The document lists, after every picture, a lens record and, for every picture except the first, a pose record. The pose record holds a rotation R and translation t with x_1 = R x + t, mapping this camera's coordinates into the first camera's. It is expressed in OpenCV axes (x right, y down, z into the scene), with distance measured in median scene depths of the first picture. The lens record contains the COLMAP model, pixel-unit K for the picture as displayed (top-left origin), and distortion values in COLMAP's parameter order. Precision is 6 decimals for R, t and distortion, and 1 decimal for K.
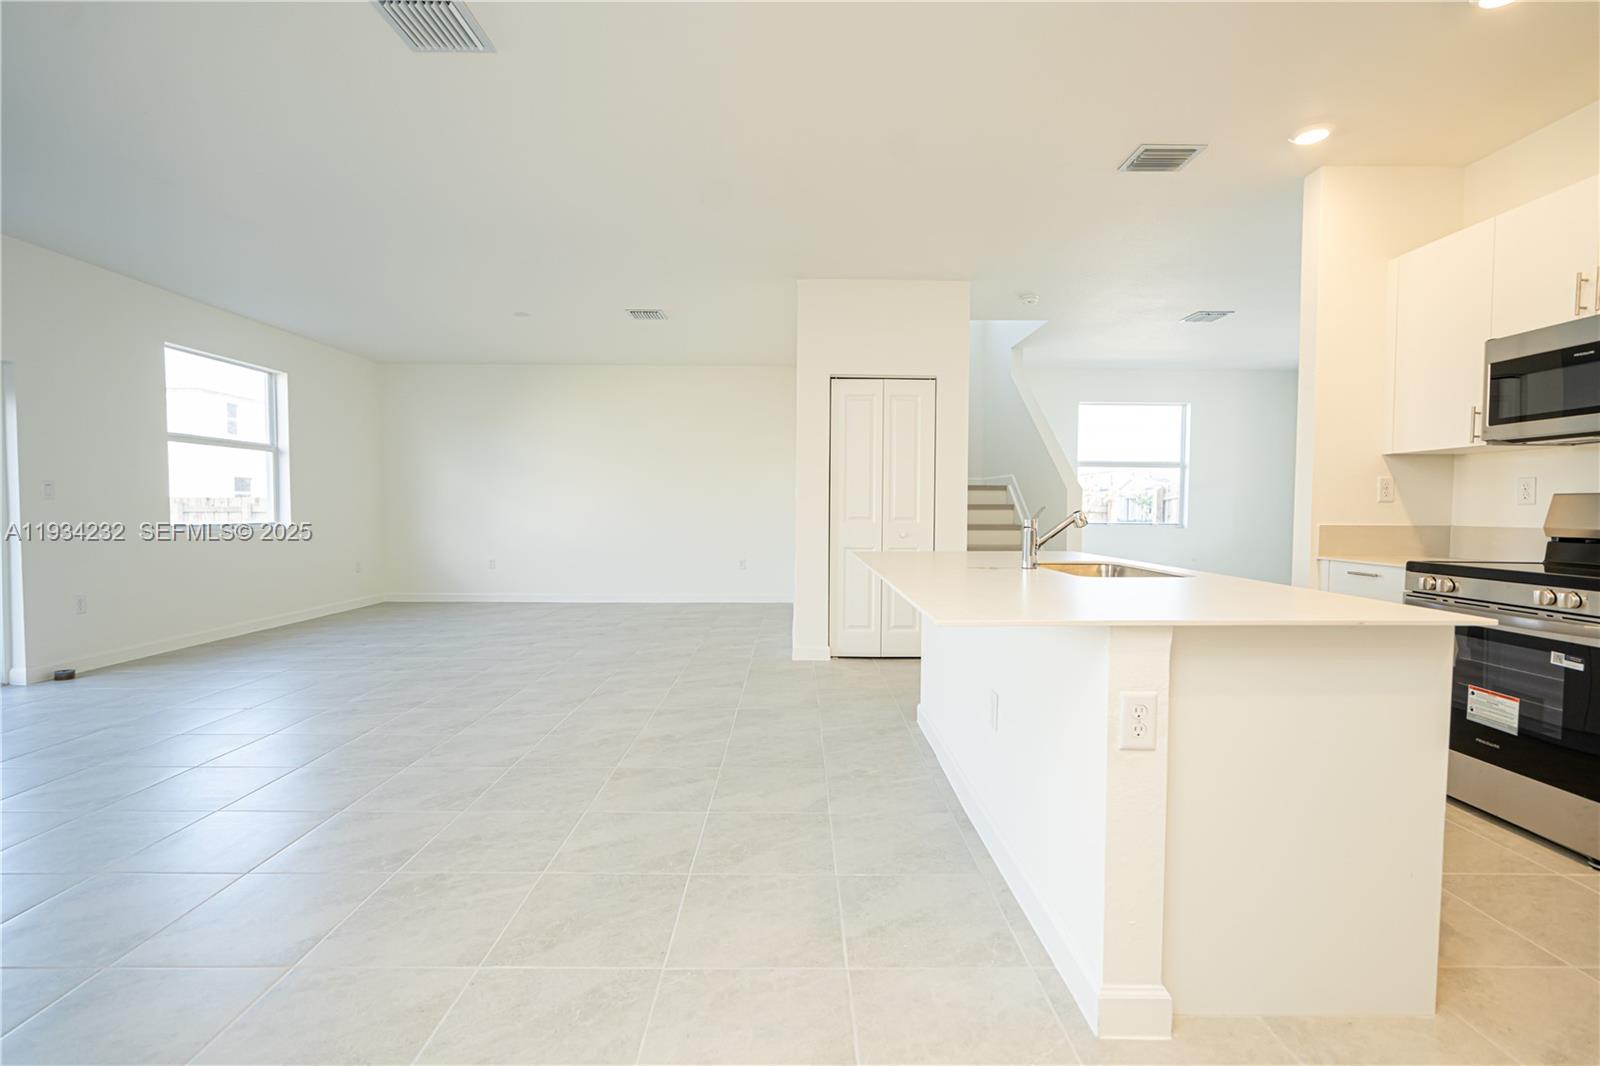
lens RADIAL K [[719.4, 0, 803.4], [0, 719.4, 535.5], [0, 0, 1]] dist [-0.006079, 0.001276]
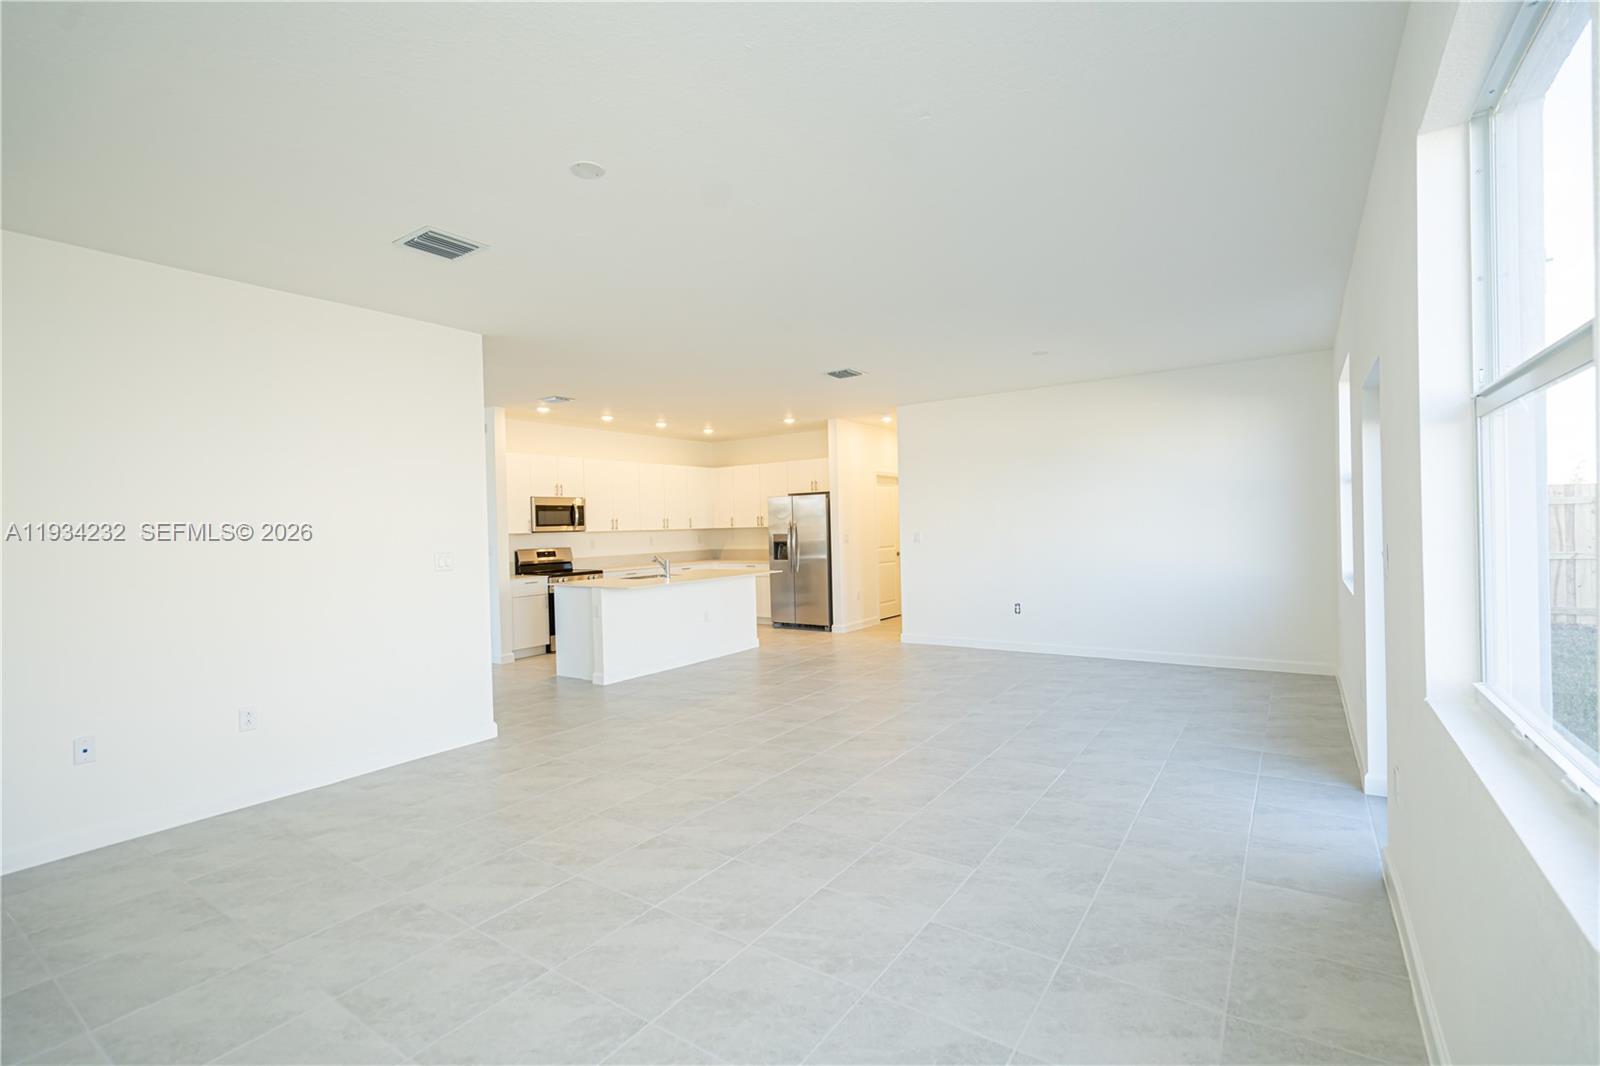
lens RADIAL K [[719.4, 0, 803.4], [0, 719.4, 535.5], [0, 0, 1]] dist [-0.006079, 0.001276]
pose [[-0.816822, 0.008510, 0.576827, -1.193658], [0.044685, 0.997820, 0.048555, -0.156575], [-0.575156, 0.065436, -0.815422, 2.051862]]
